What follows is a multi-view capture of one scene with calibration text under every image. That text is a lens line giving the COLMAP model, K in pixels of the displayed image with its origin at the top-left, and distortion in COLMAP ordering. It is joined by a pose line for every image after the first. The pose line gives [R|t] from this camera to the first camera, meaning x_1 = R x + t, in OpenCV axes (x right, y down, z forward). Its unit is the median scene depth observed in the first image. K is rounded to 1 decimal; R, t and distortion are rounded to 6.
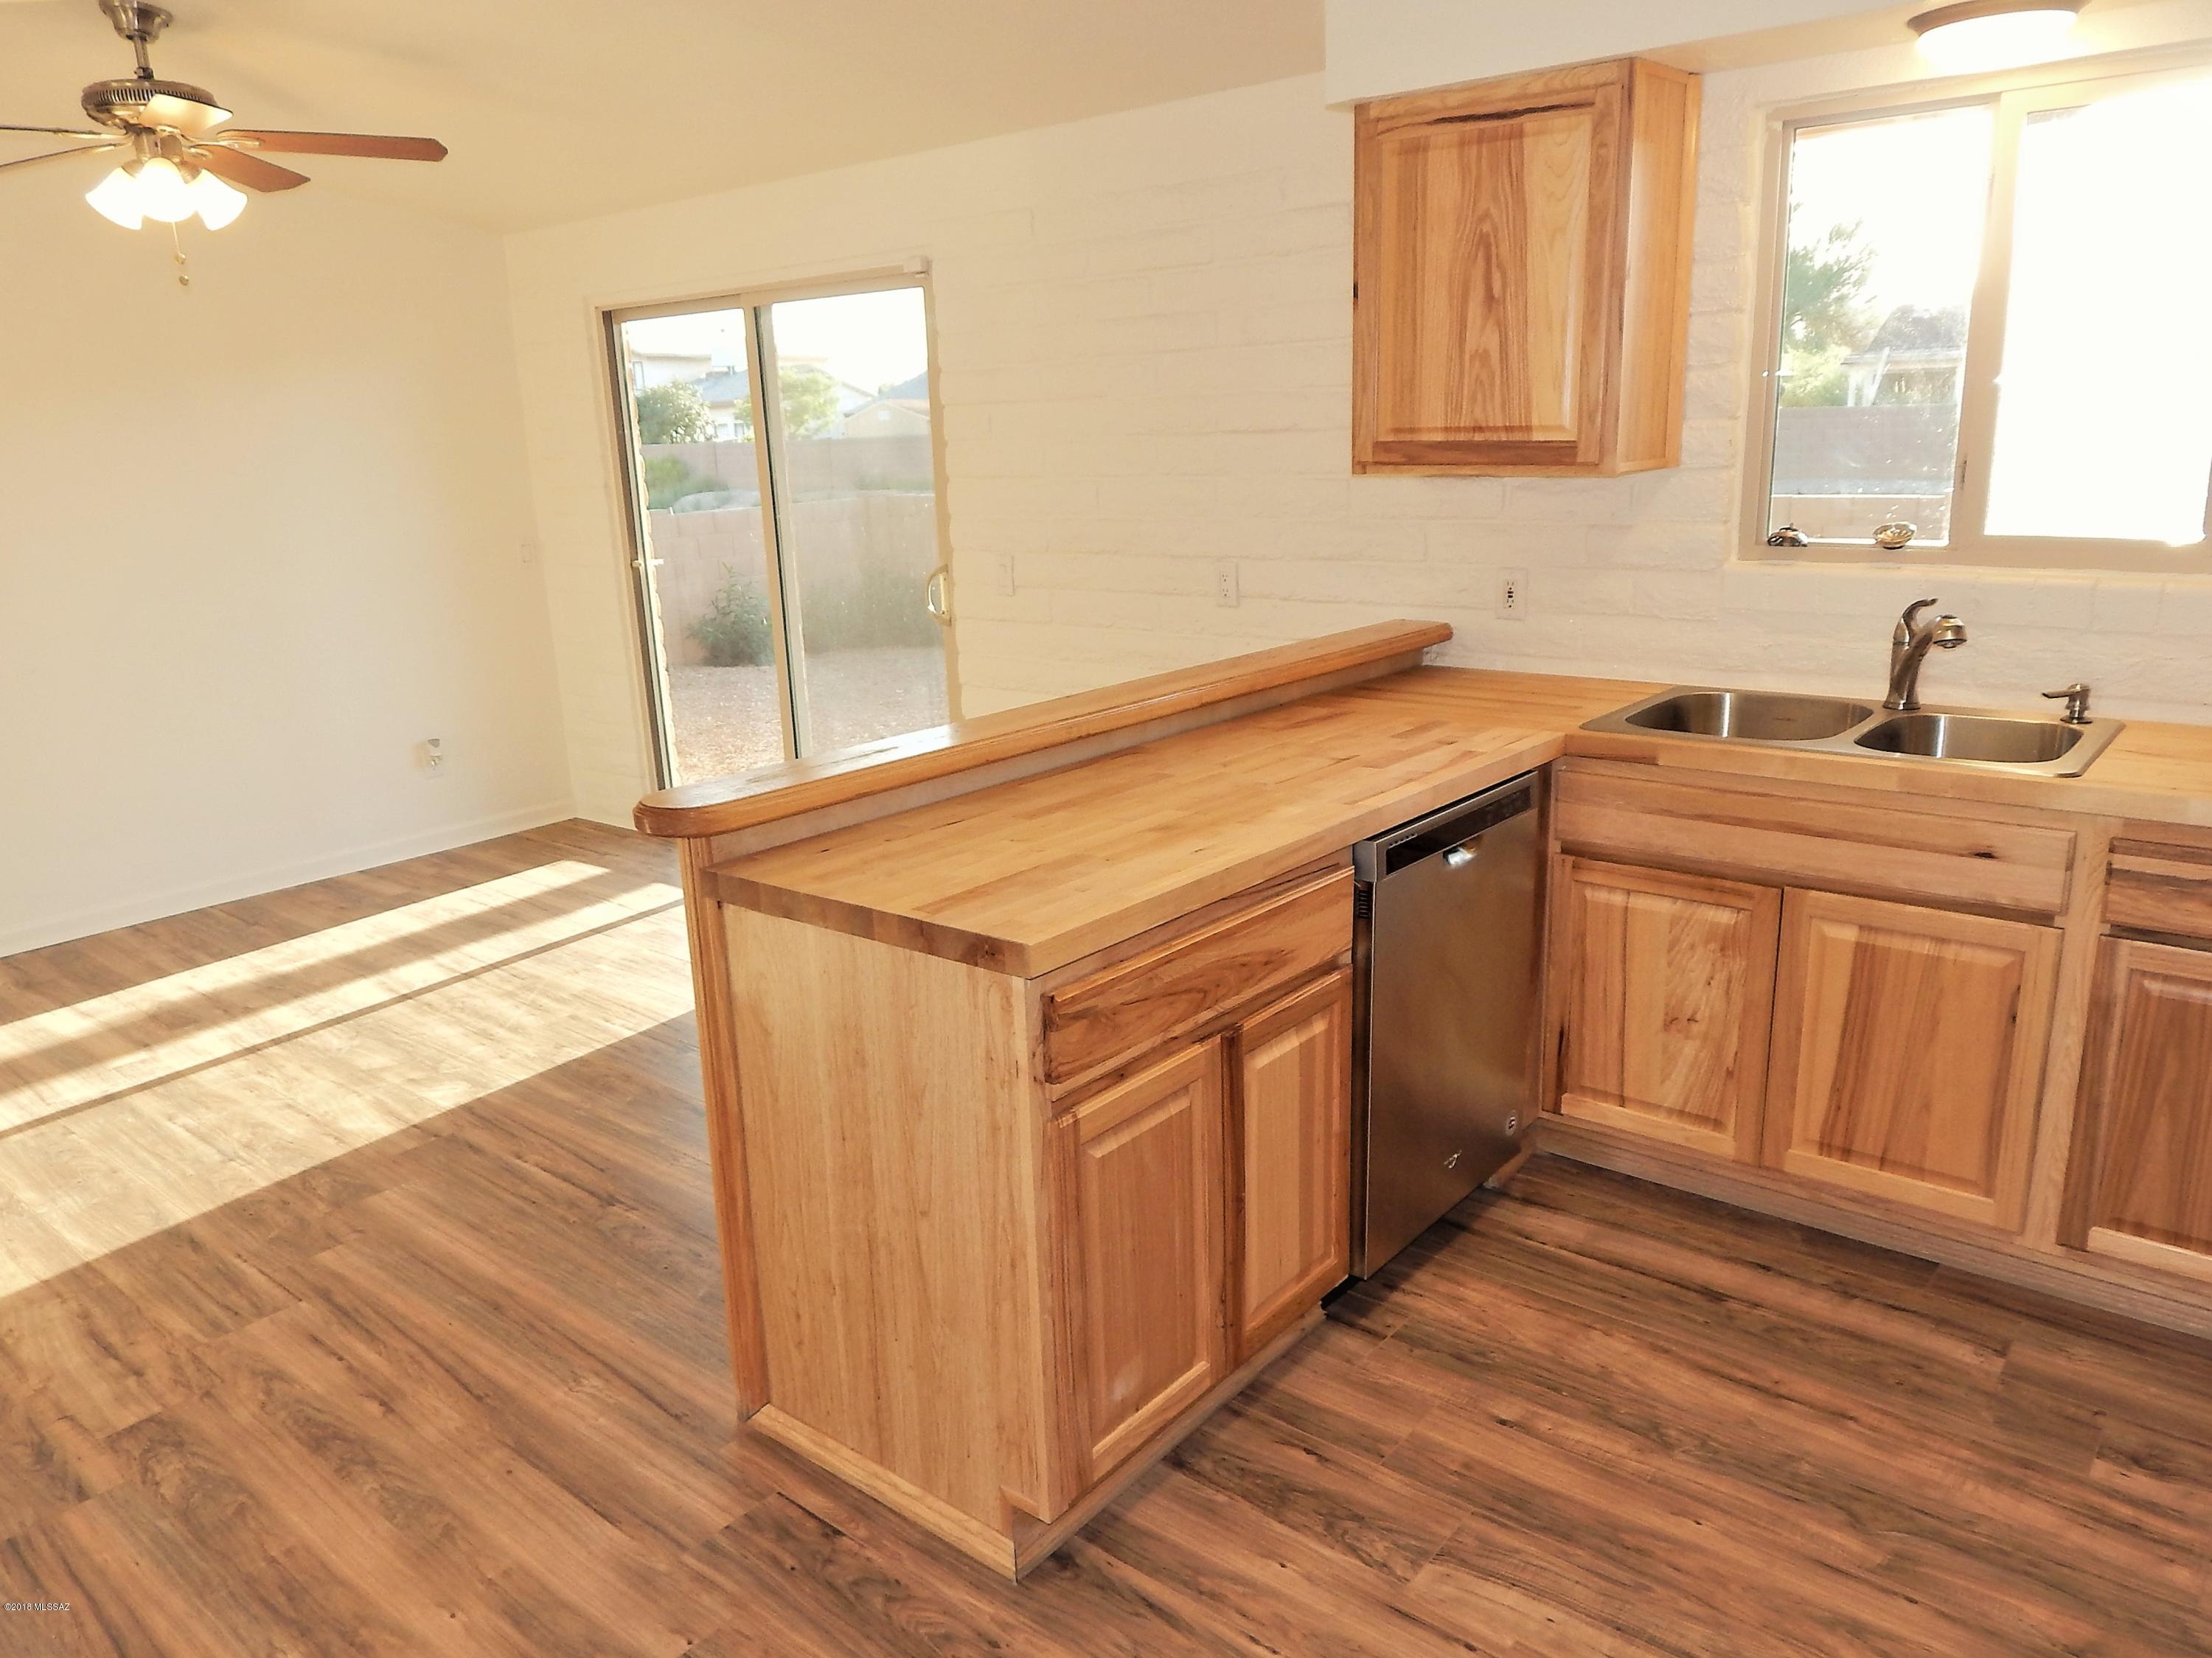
lens RADIAL K [[1552.0, 0, 1115.3], [0, 1552.0, 827.4], [0, 0, 1]] dist [0.000898, -0.008529]
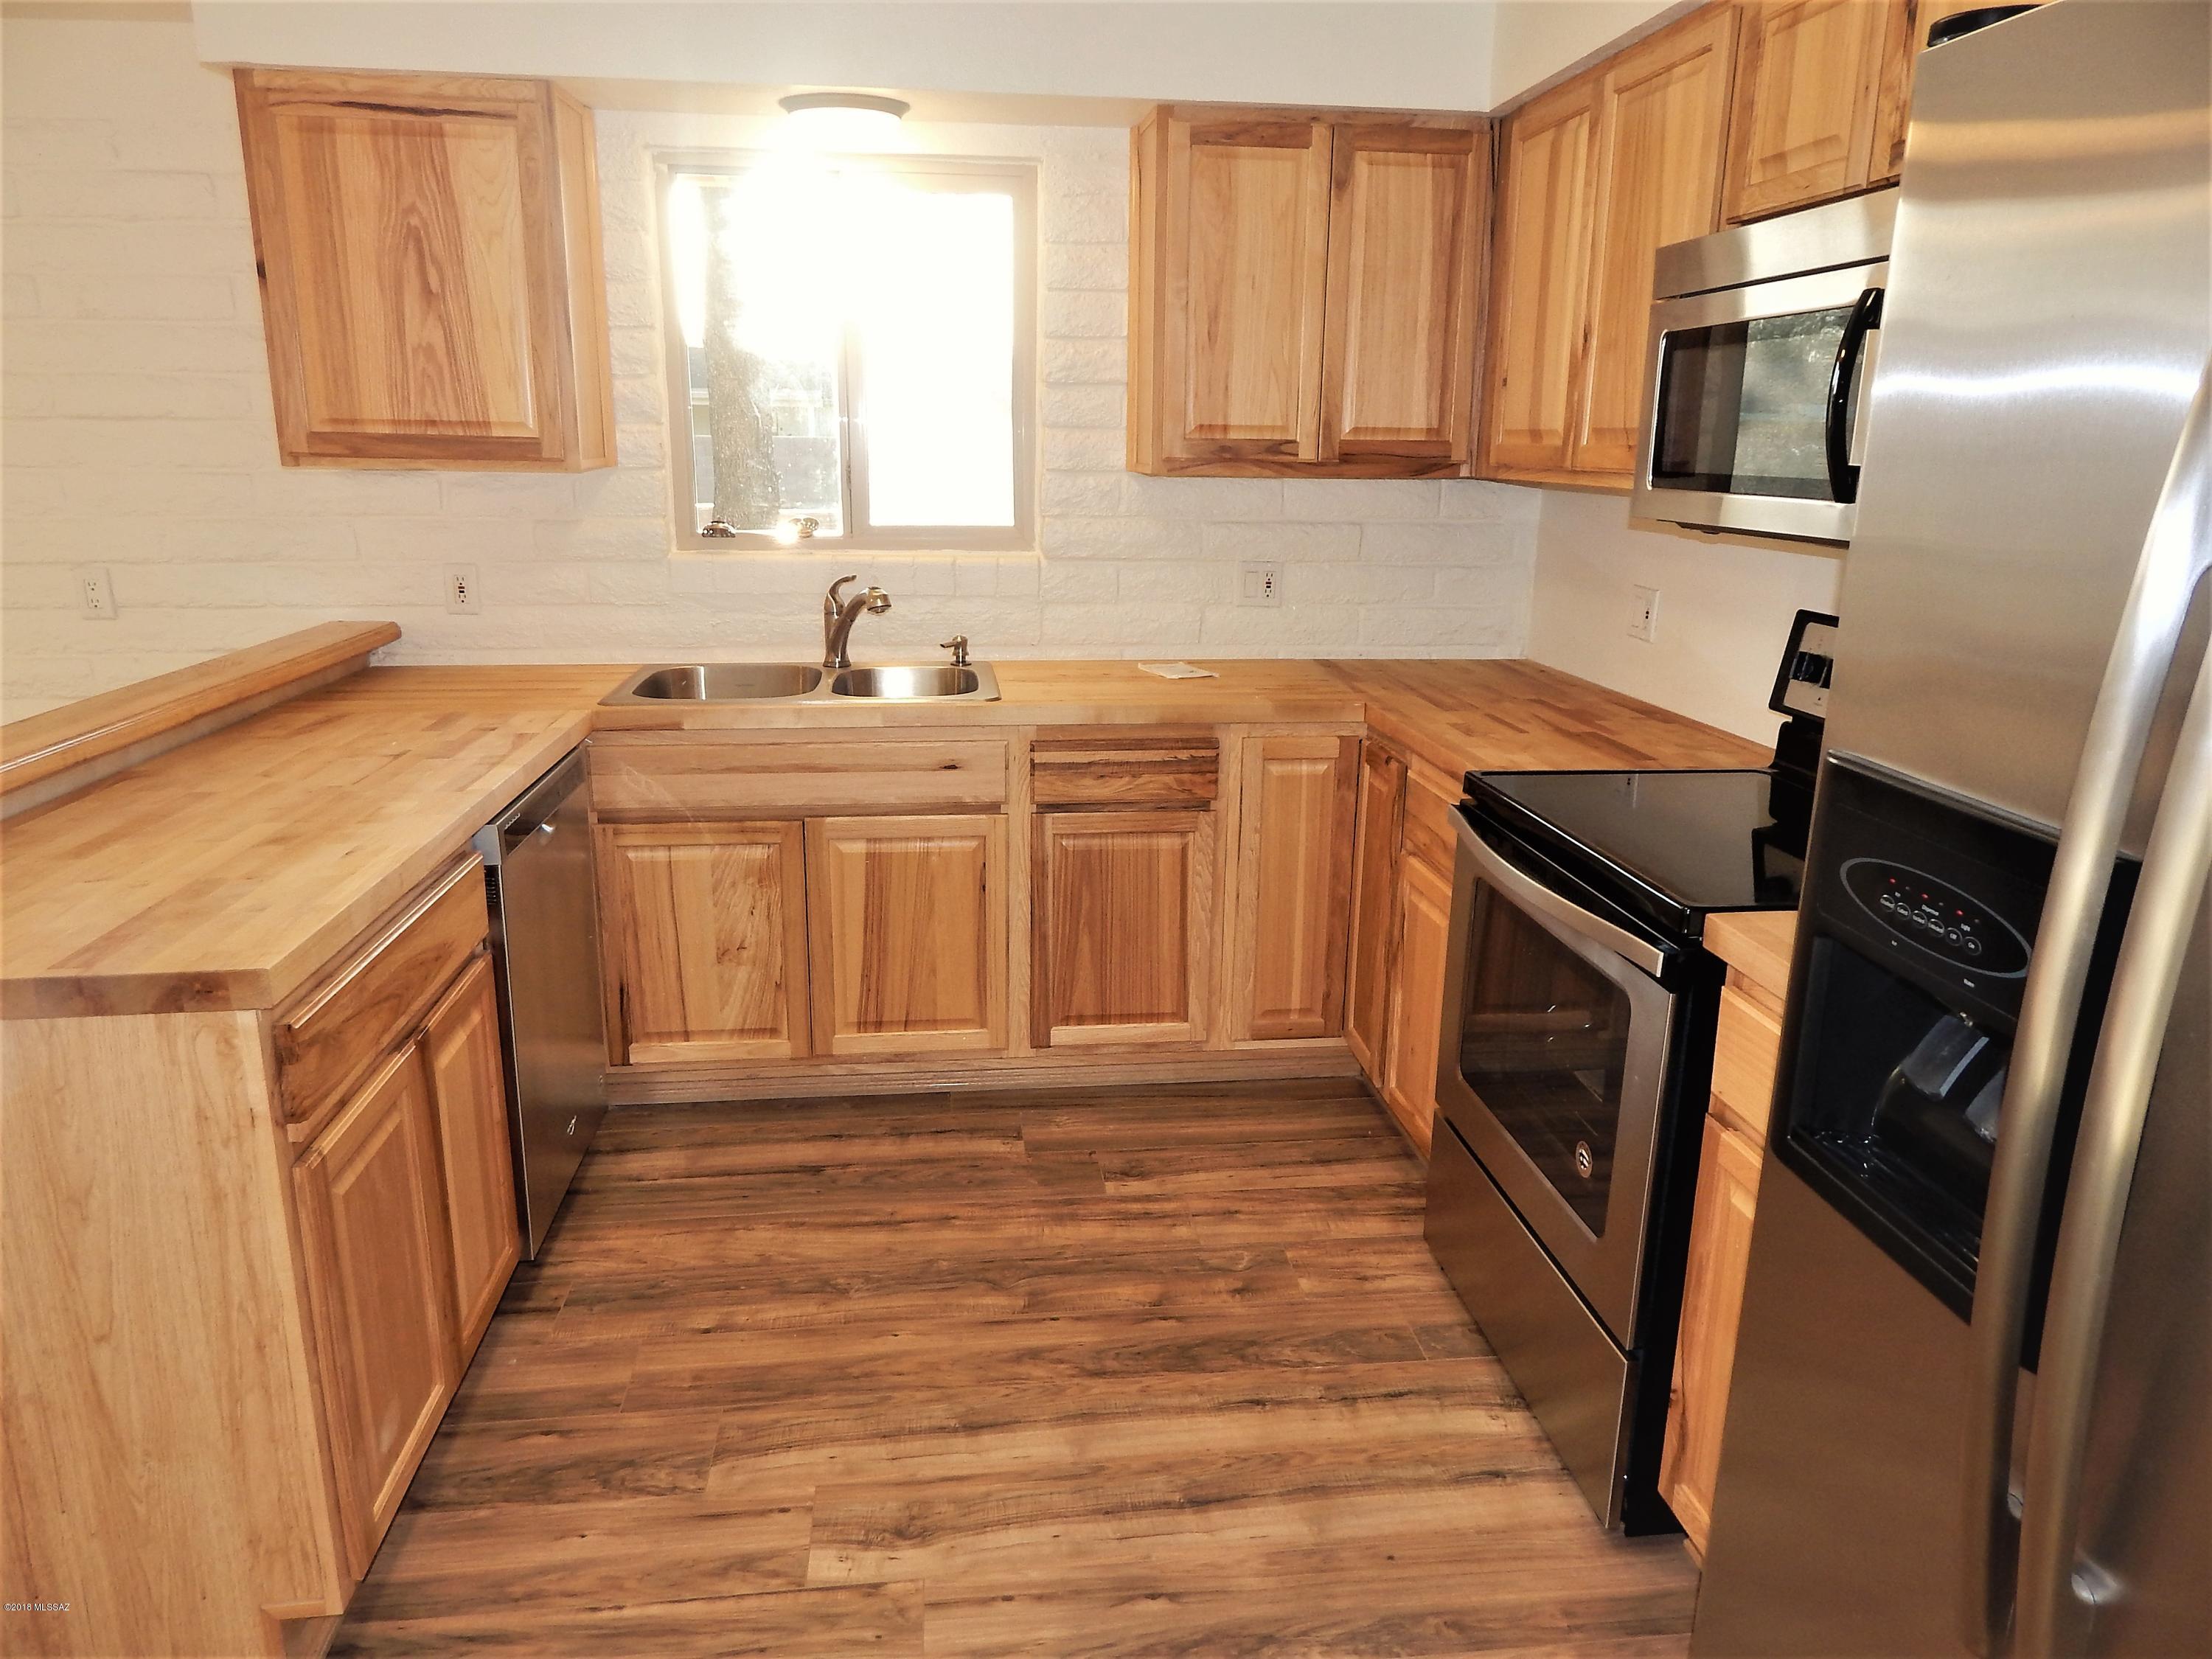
lens RADIAL K [[1452.1, 0, 1111.3], [0, 1452.1, 829.9], [0, 0, 1]] dist [-0.002722, -0.007866]
pose [[0.686279, -0.149956, 0.711713, -0.199355], [0.149786, 0.986680, 0.063457, 0.011576], [-0.711748, 0.063055, 0.699599, 0.053121]]
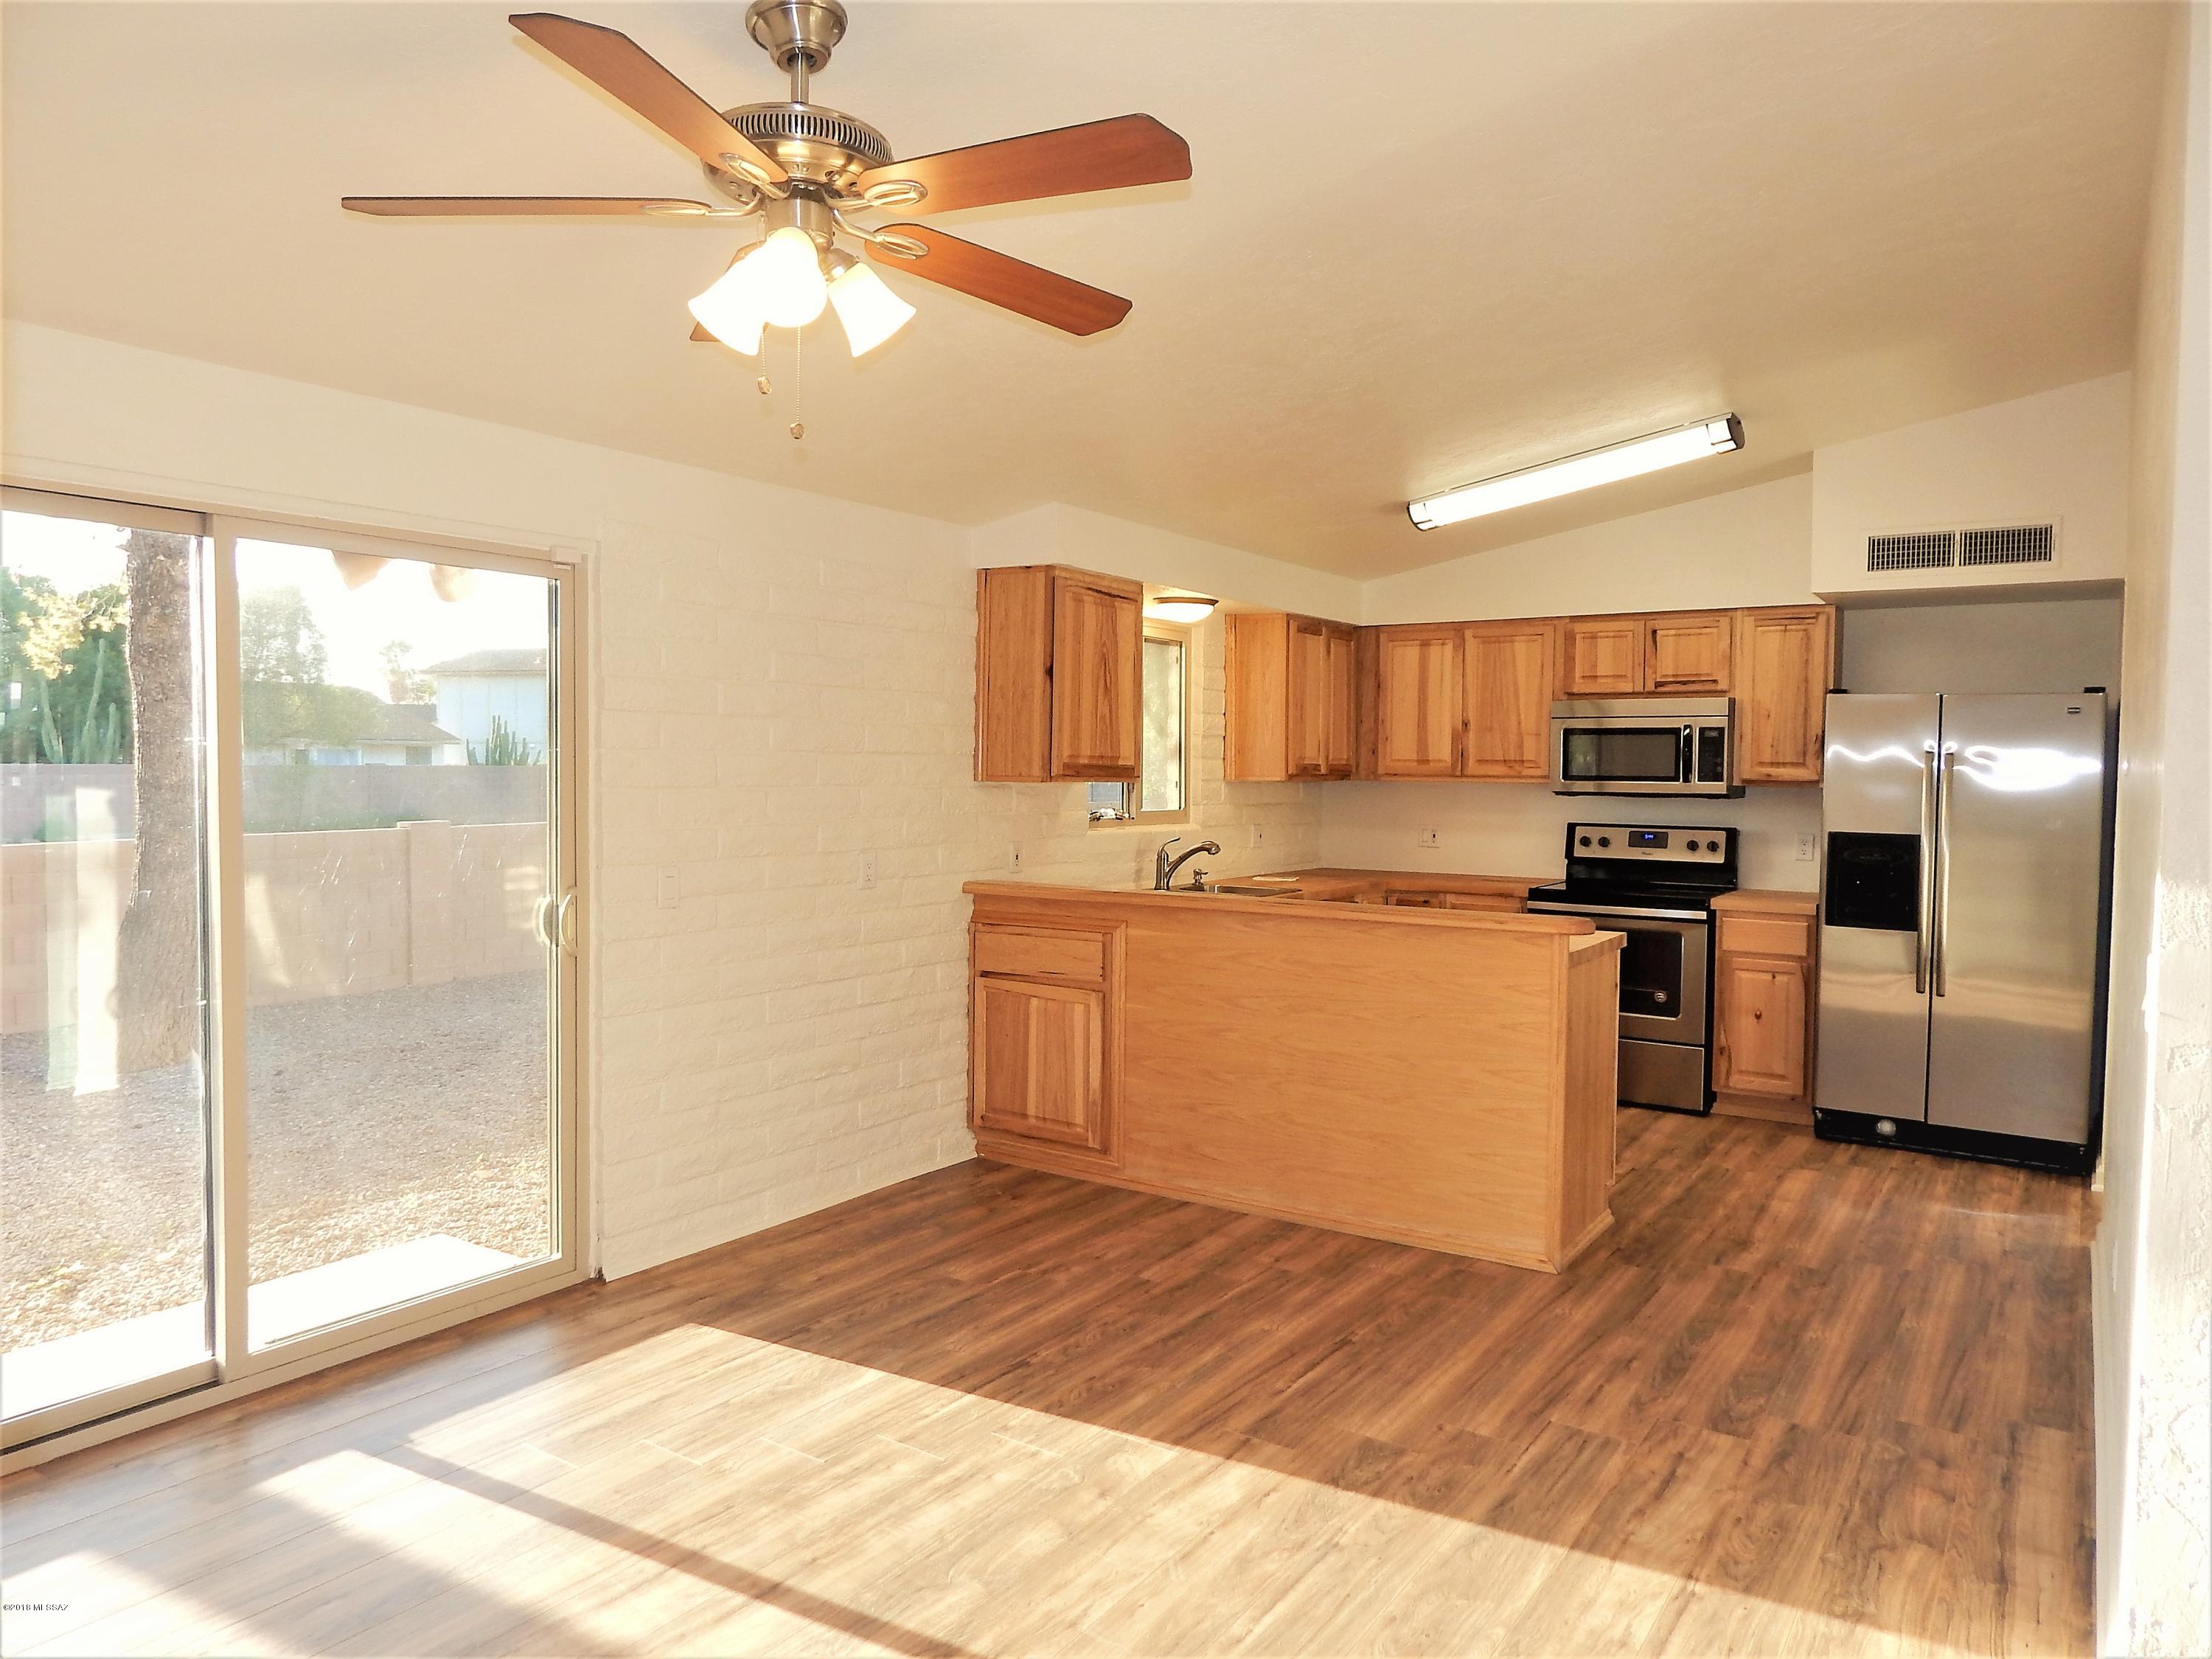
lens RADIAL K [[1452.1, 0, 1104.6], [0, 1452.1, 823.7], [0, 0, 1]] dist [-0.002722, -0.007866]
pose [[-0.090347, -0.007000, 0.995886, -1.645721], [0.245477, 0.968966, 0.029081, -0.267312], [-0.965183, 0.247095, -0.085825, 1.343045]]
